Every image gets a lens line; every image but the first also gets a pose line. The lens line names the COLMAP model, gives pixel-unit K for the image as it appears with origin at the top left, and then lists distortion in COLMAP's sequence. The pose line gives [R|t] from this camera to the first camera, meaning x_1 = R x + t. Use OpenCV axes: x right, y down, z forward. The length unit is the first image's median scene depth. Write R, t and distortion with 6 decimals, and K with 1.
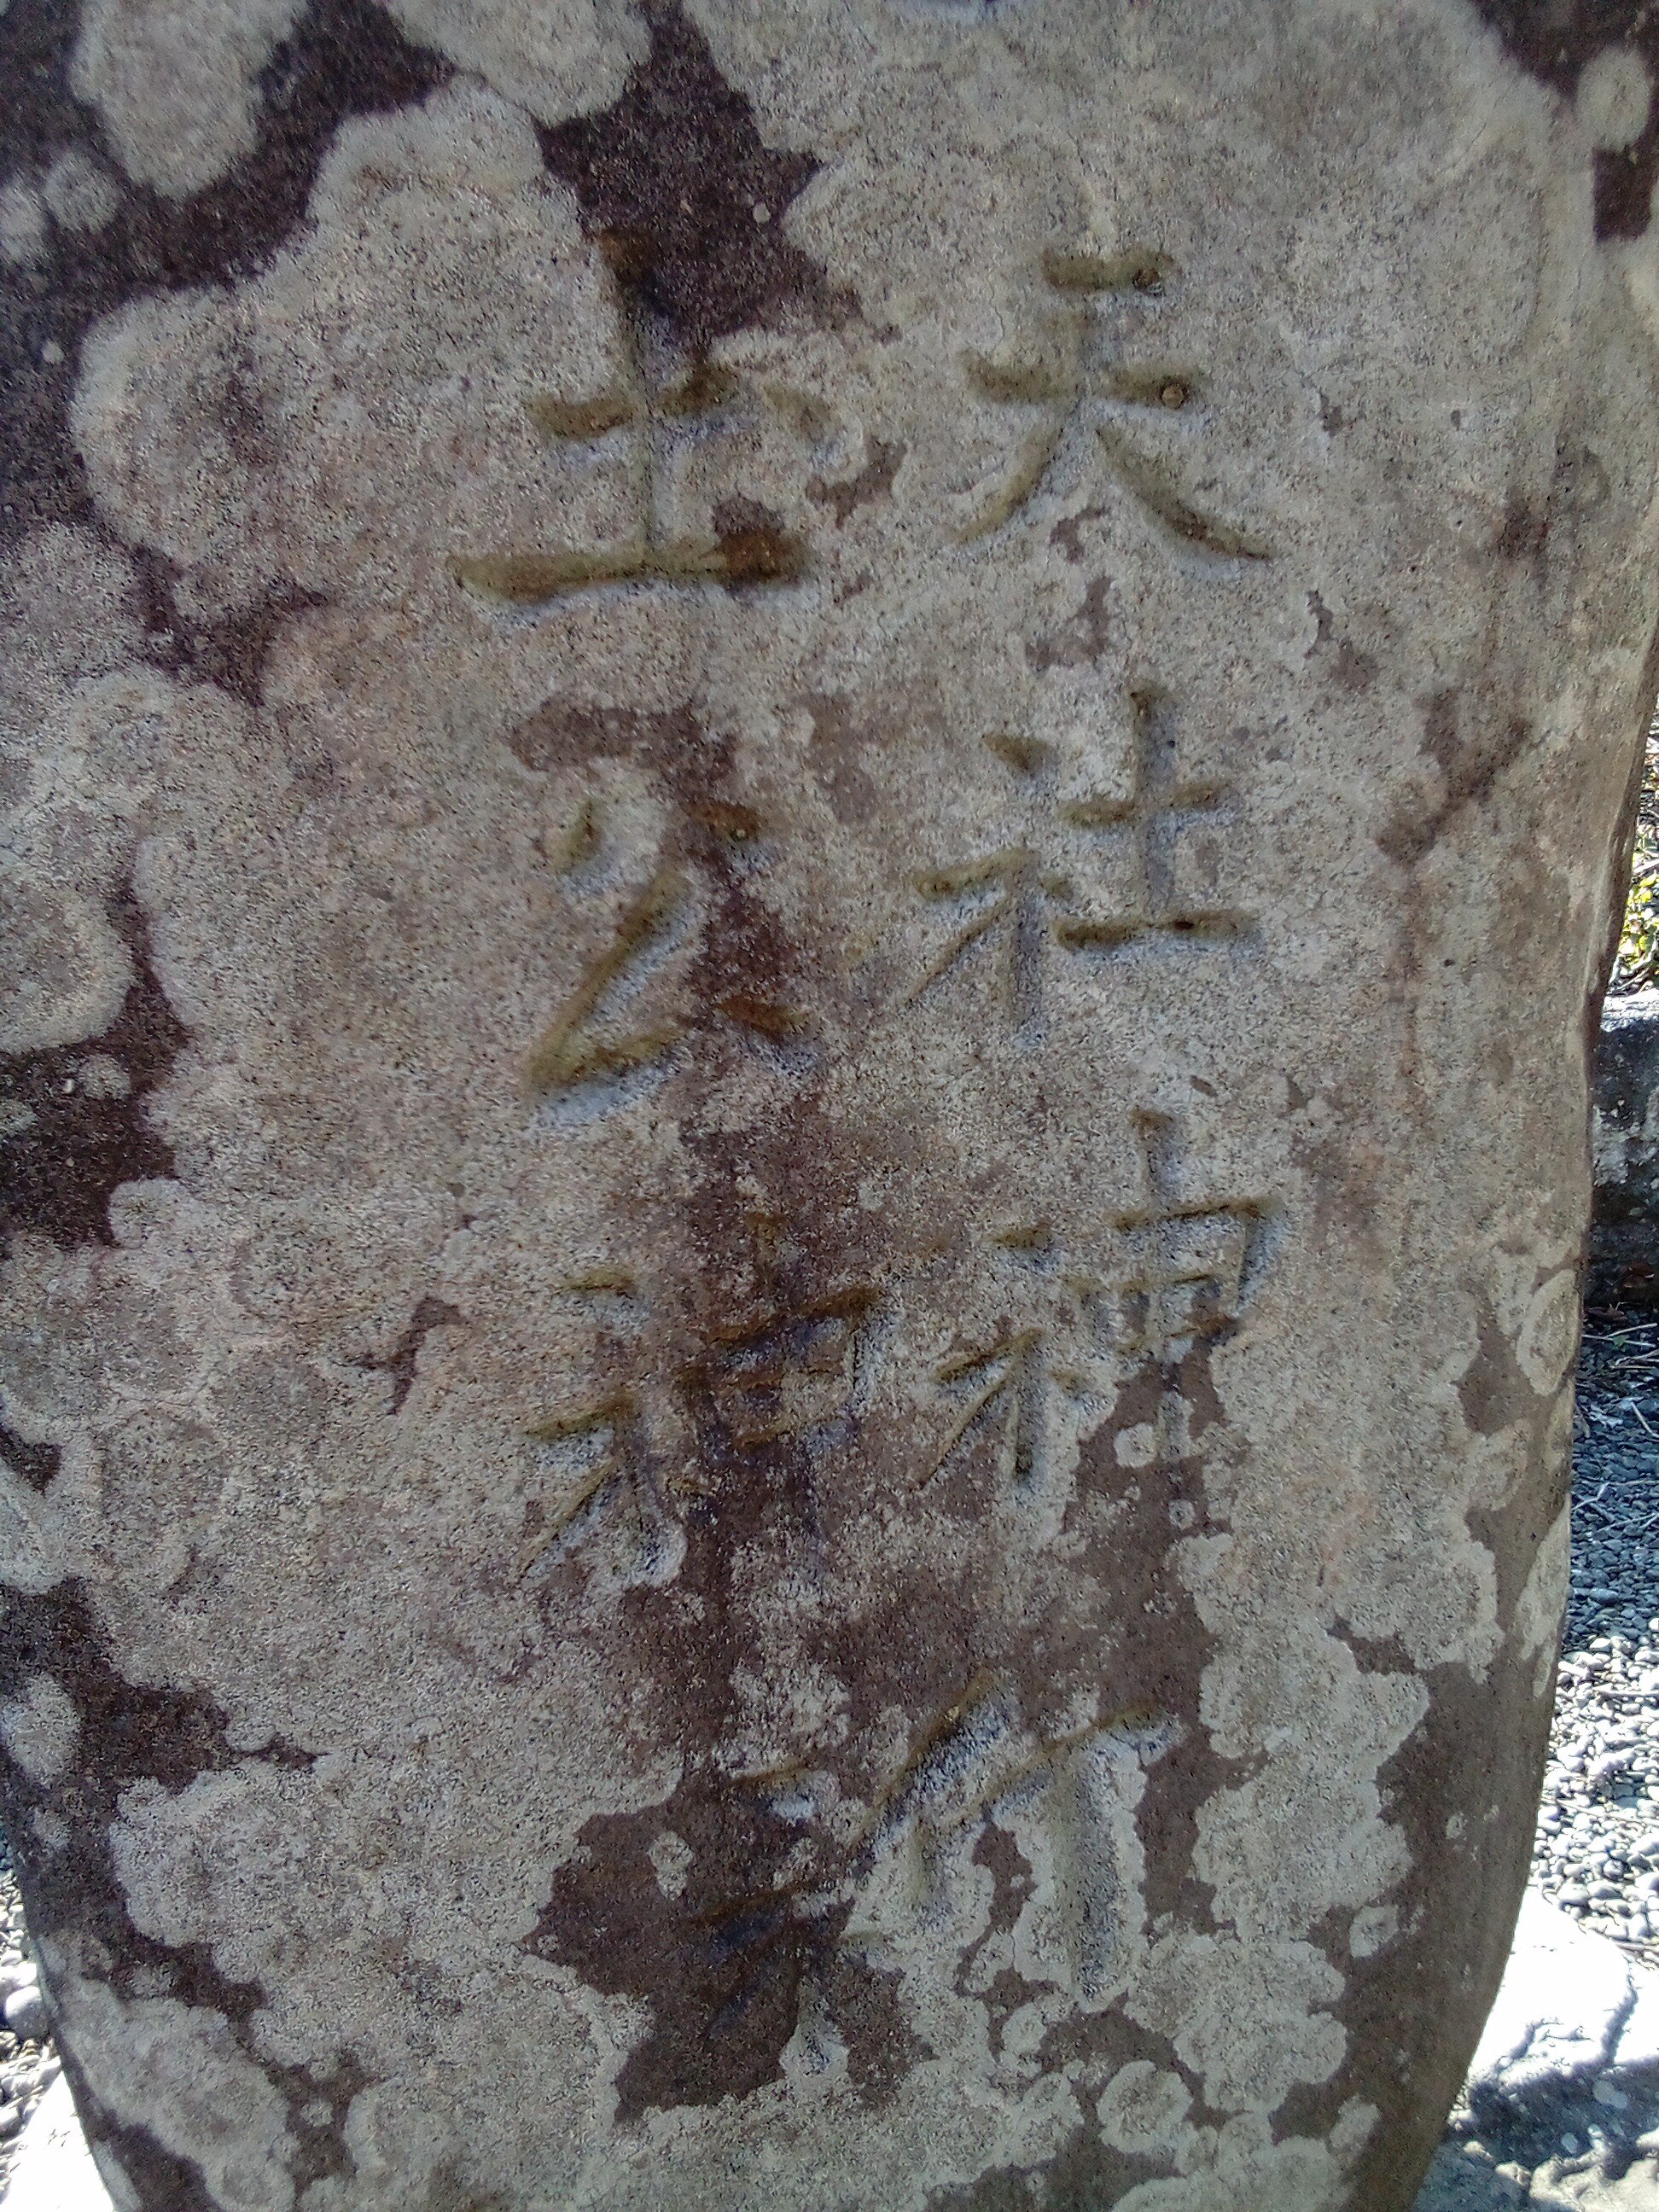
lens RADIAL K [[891.4, 0, 829.5], [0, 891.4, 1106.0], [0, 0, 1]] dist [0.017264, 0.000026]
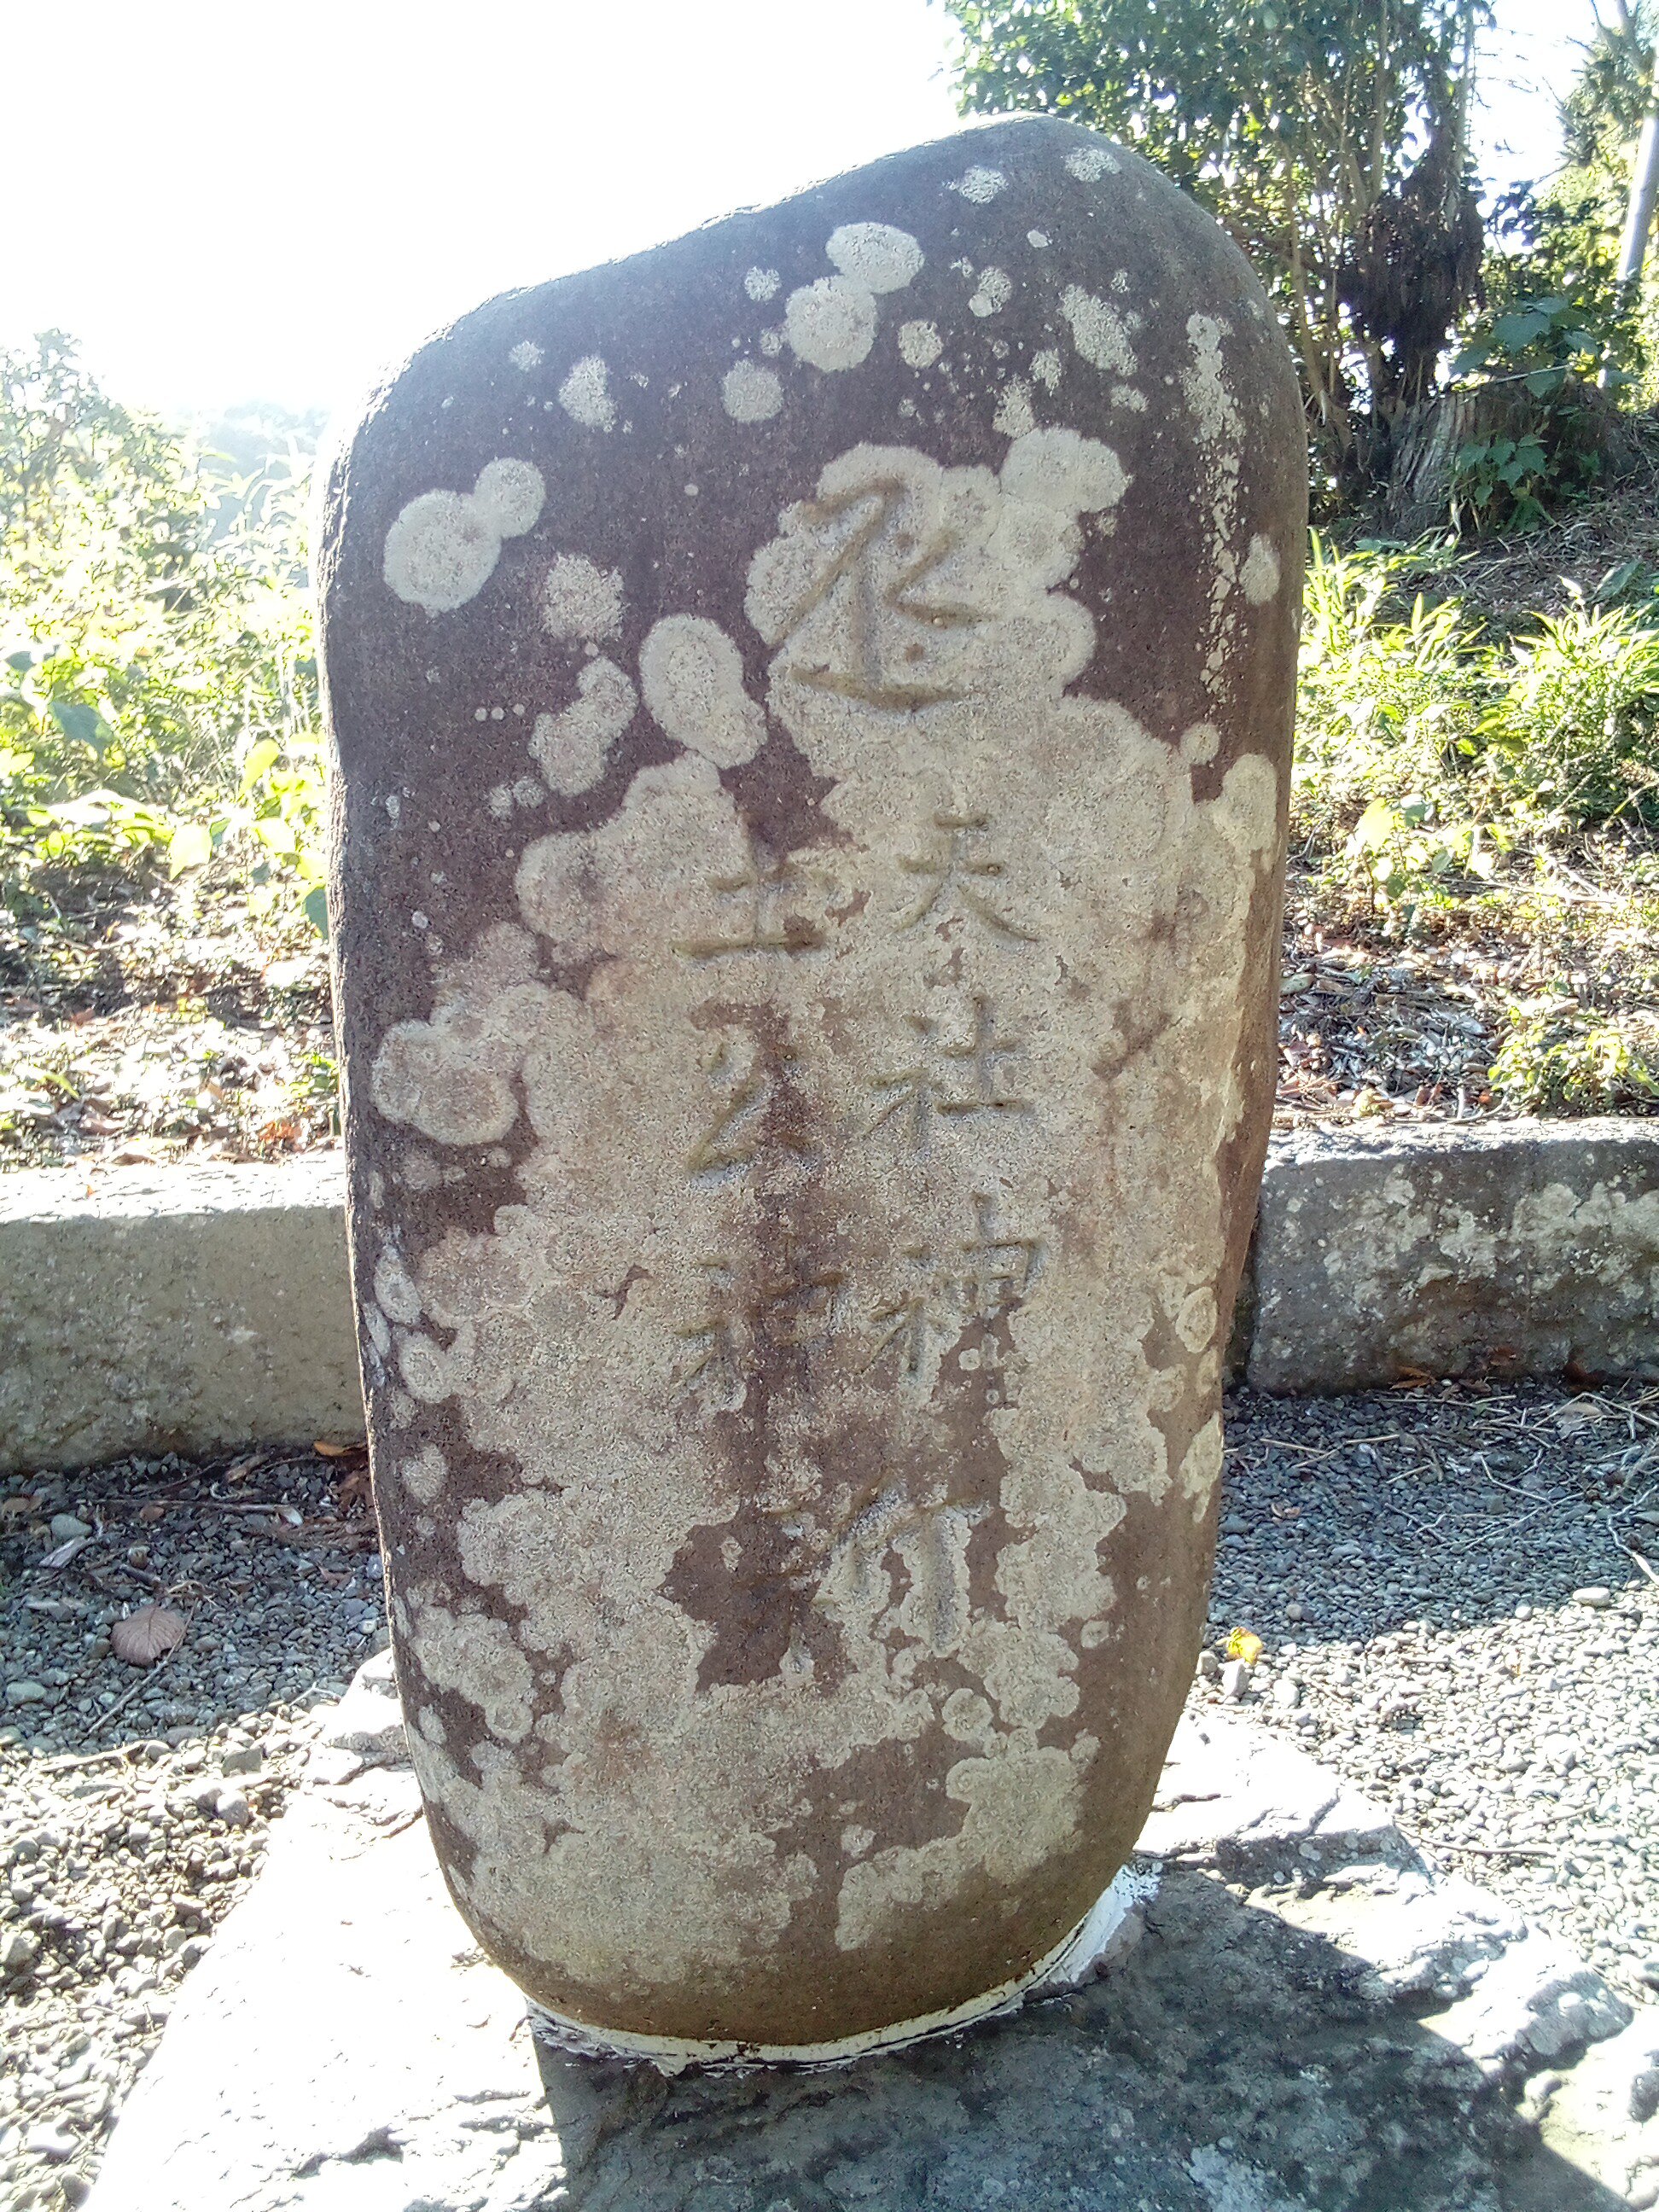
lens RADIAL K [[889.9, 0, 834.7], [0, 889.9, 1135.4], [0, 0, 1]] dist [0.047839, -0.000035]
pose [[0.999010, 0.042079, -0.014459, 0.047965], [-0.042798, 0.997640, -0.053687, -0.003686], [0.012166, 0.054252, 0.998453, -1.082732]]
